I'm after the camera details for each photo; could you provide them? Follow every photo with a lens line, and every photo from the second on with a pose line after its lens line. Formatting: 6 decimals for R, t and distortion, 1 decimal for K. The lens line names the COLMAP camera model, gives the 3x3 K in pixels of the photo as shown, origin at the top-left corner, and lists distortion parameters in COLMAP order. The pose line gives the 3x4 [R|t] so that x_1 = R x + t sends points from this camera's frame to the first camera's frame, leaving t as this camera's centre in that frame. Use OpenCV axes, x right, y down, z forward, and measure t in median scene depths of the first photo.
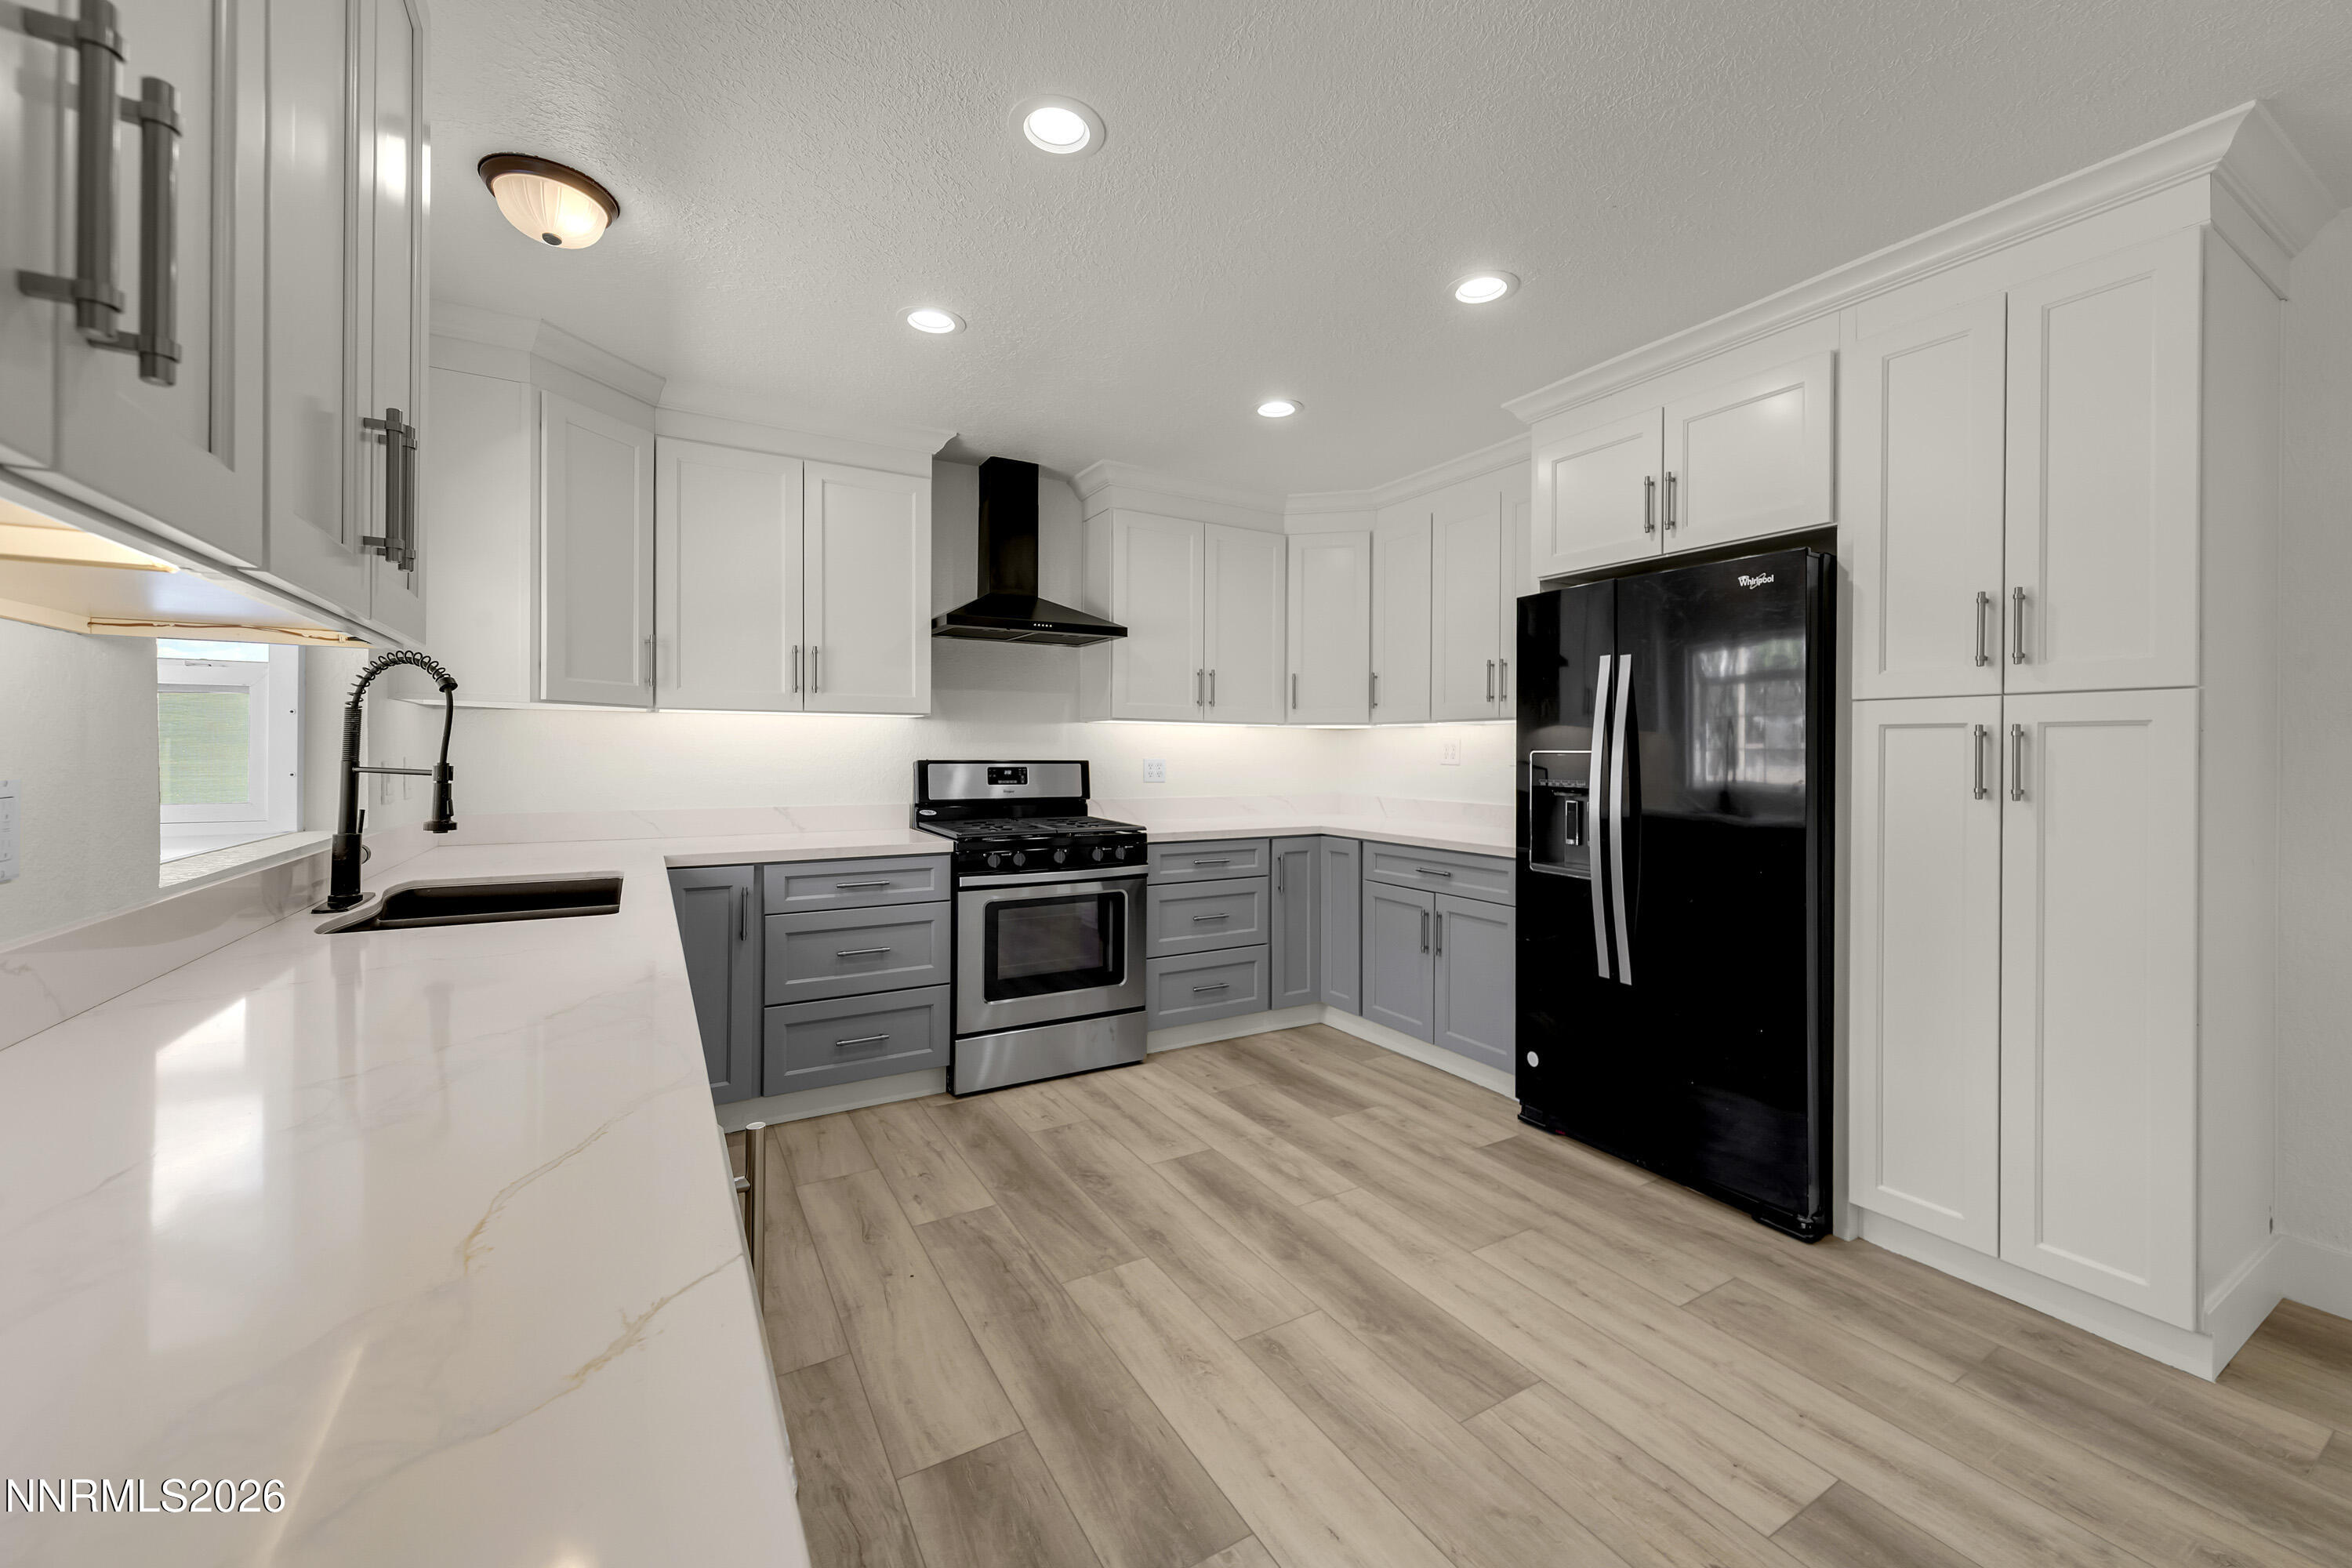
lens RADIAL K [[924.4, 0, 1235.2], [0, 924.4, 754.3], [0, 0, 1]] dist [0.005599, -0.001092]
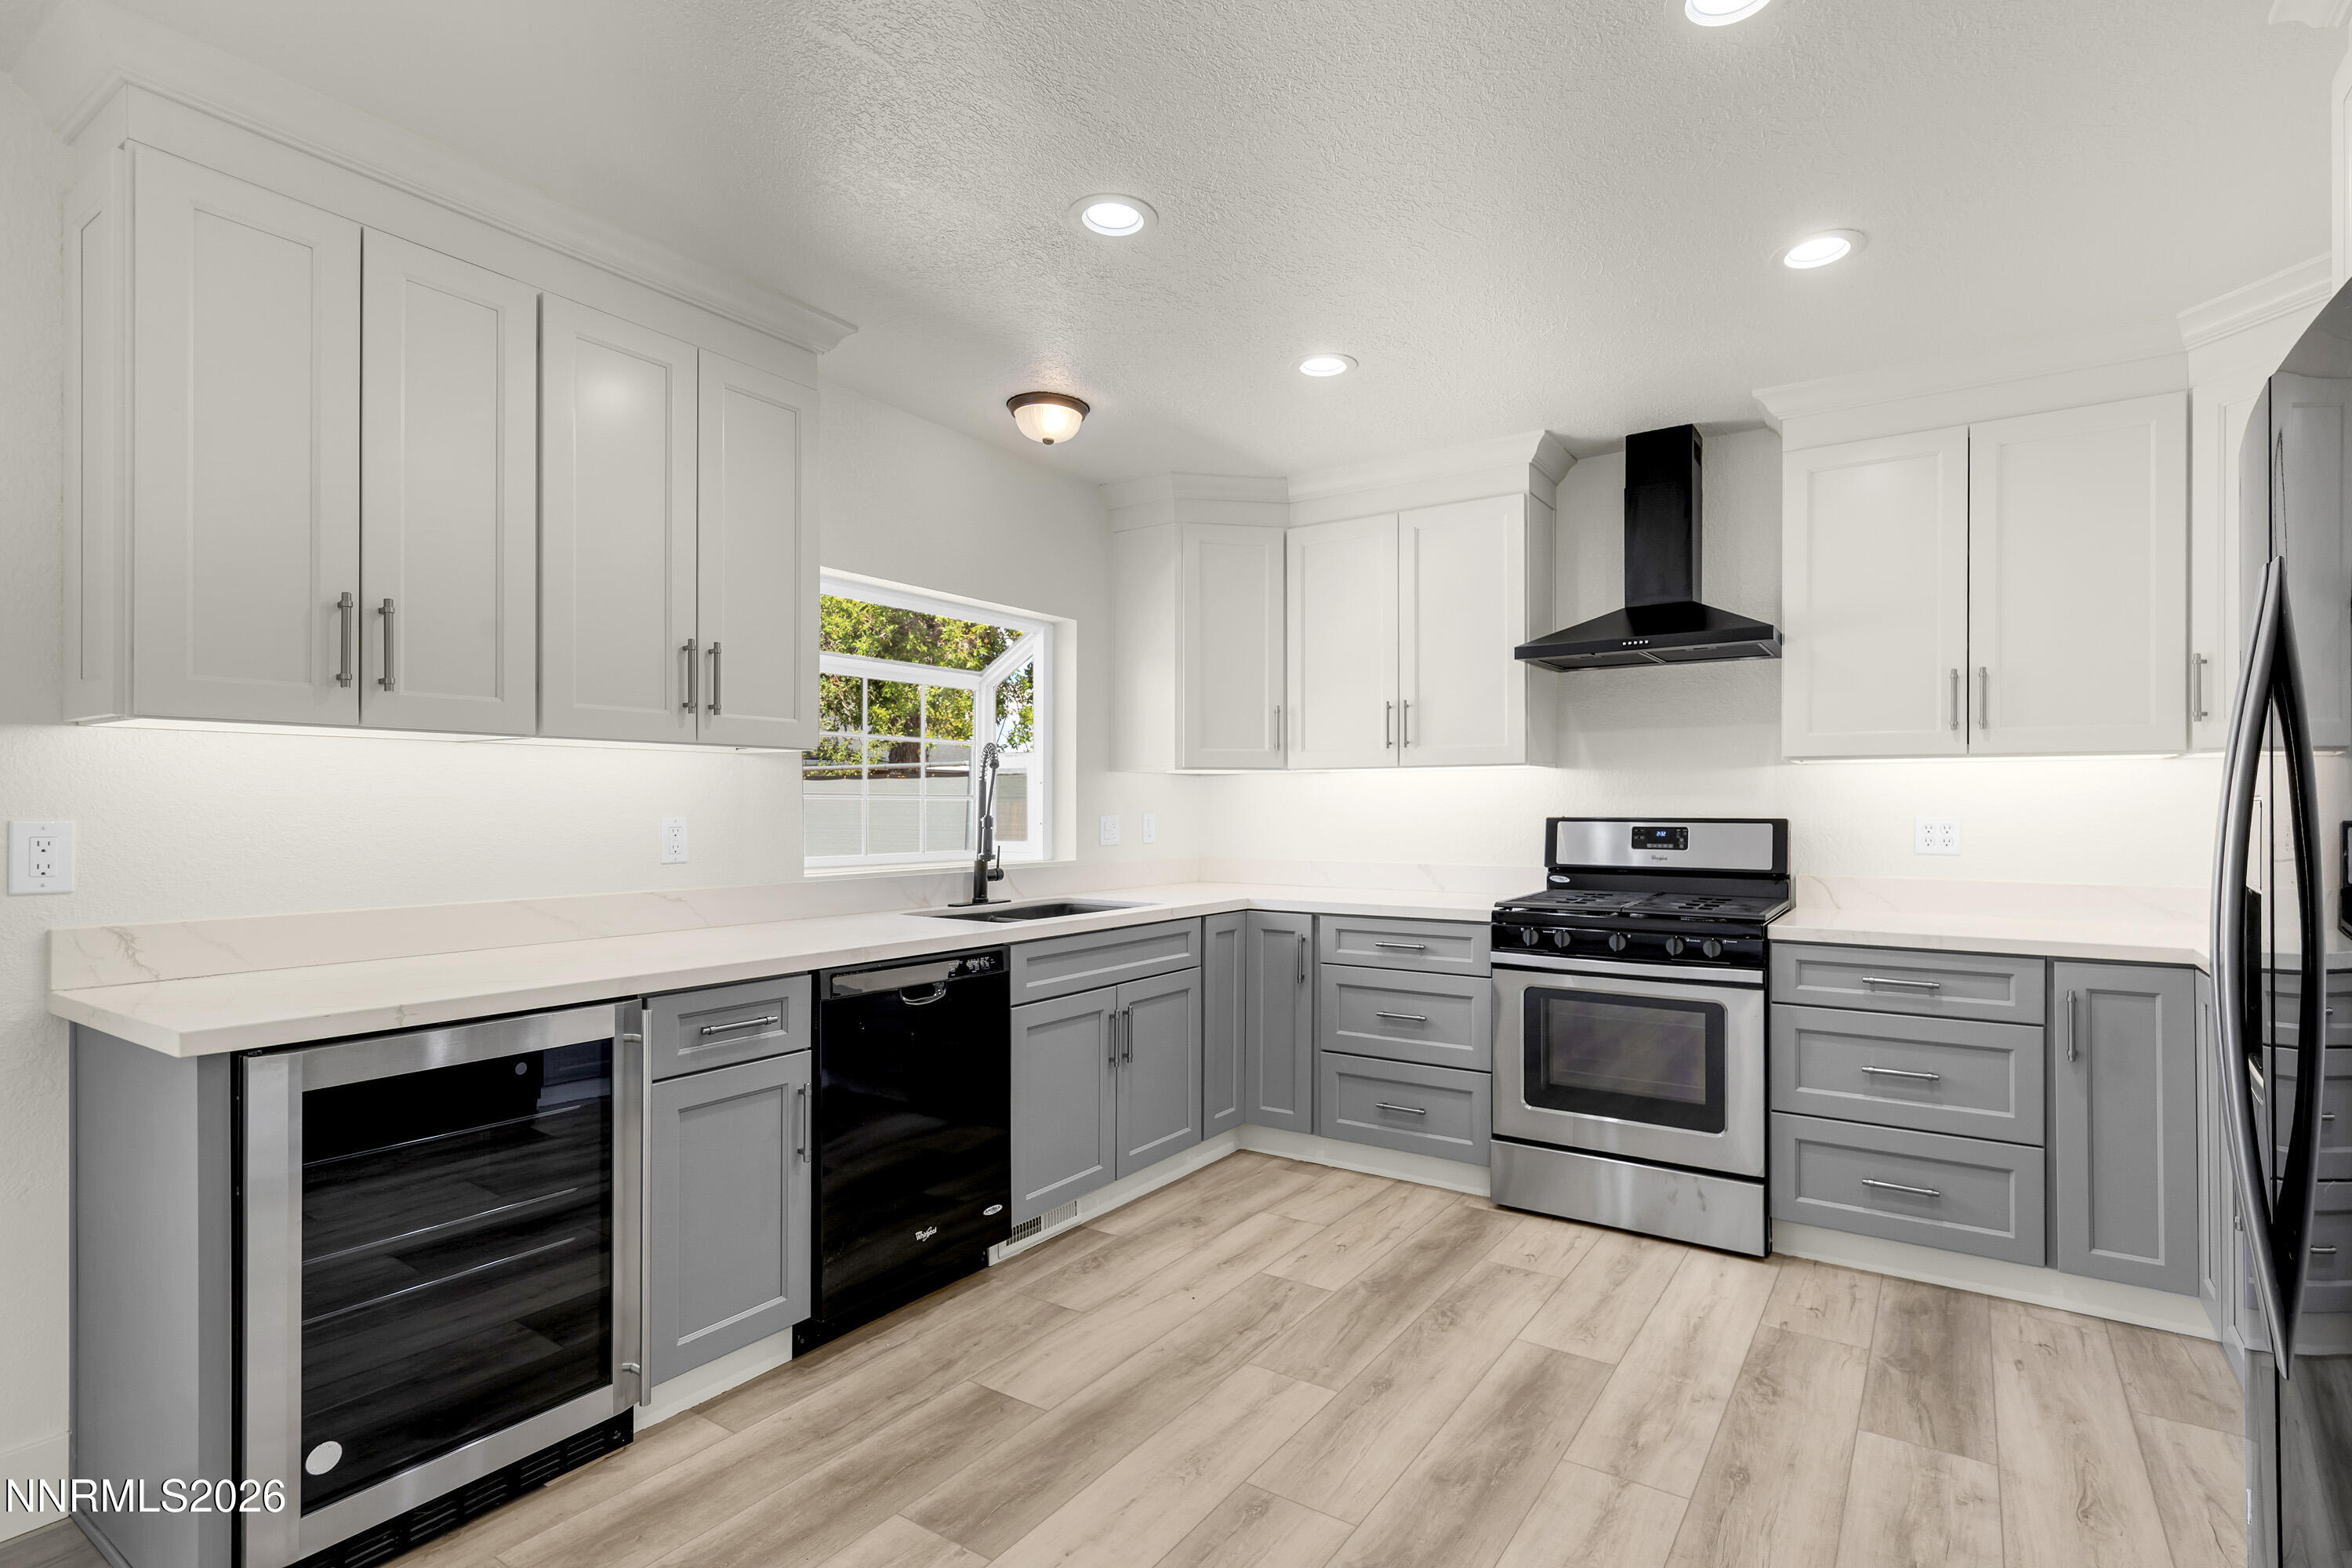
lens RADIAL K [[1173.4, 0, 1216.0], [0, 1173.4, 798.2], [0, 0, 1]] dist [0.002025, 0.000221]
pose [[0.409314, -0.011773, -0.912318, 0.717404], [-0.001273, 0.999908, -0.013475, 0.005250], [0.912393, 0.006677, 0.409261, 0.373005]]
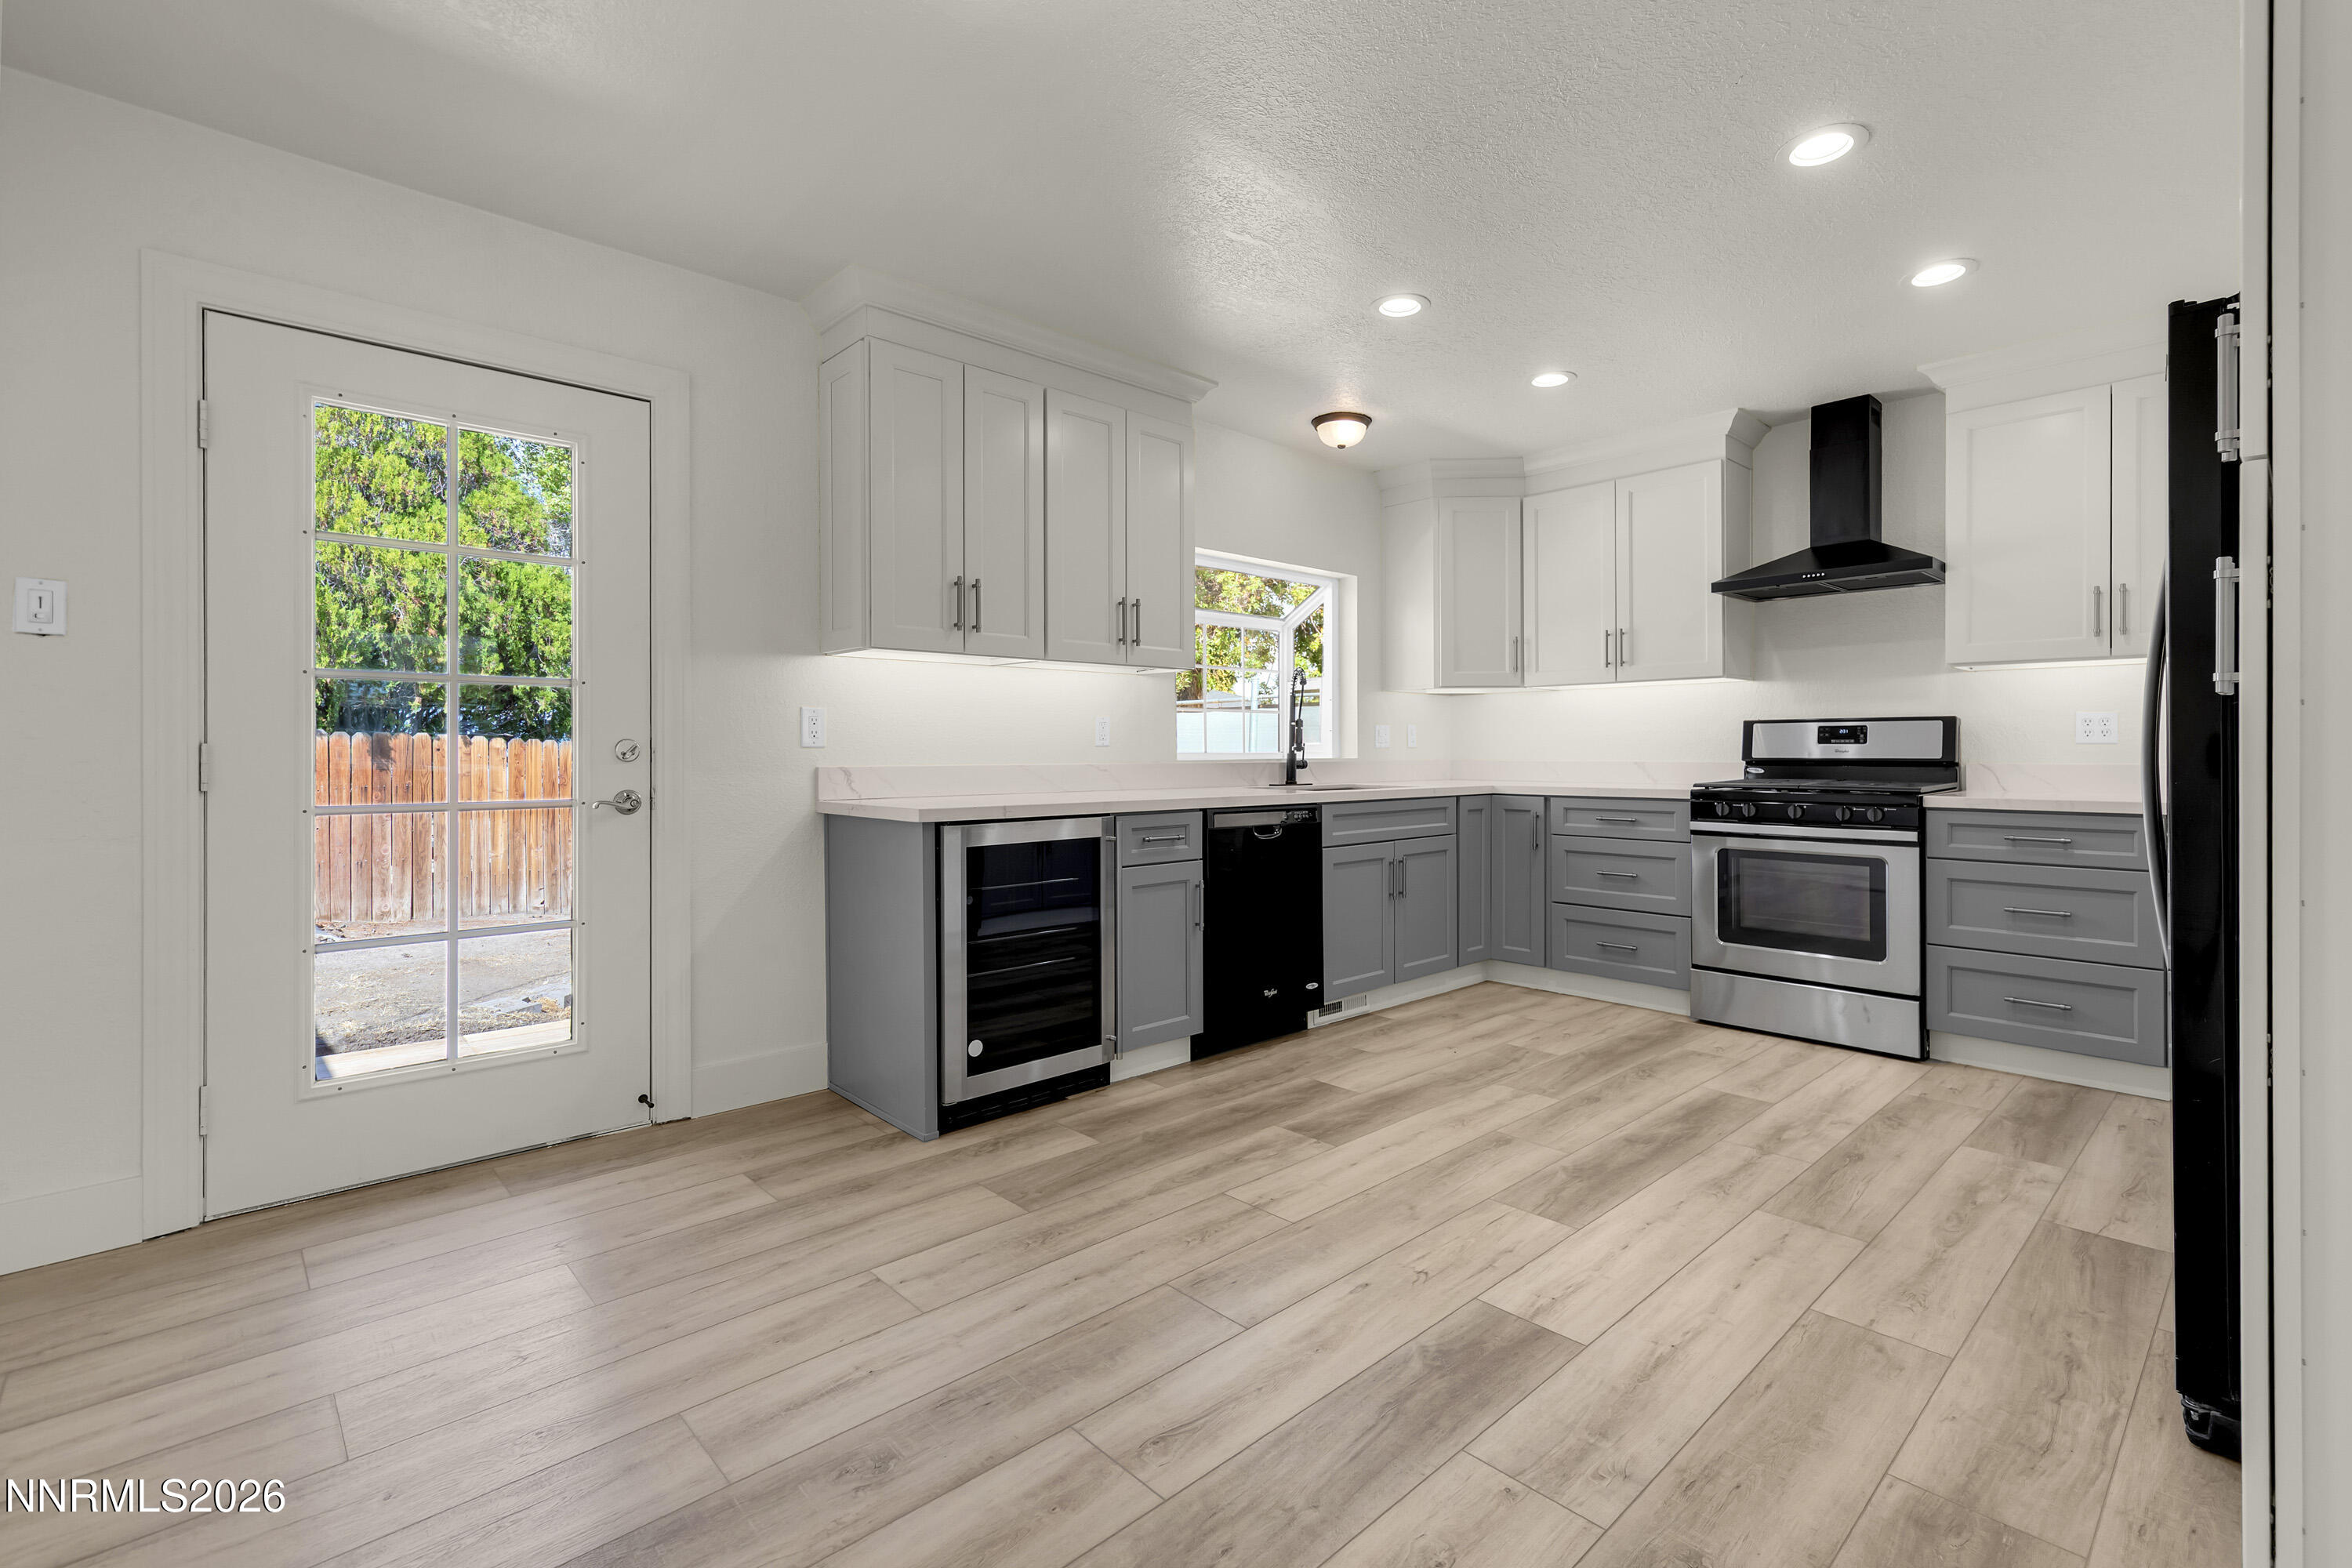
lens RADIAL K [[1106.8, 0, 1185.1], [0, 1106.8, 747.0], [0, 0, 1]] dist [0.001034, 0.000409]
pose [[0.181030, -0.011657, -0.983409, 1.072571], [-0.000158, 0.999929, -0.011882, 0.070919], [0.983478, 0.002307, 0.181015, 0.193452]]
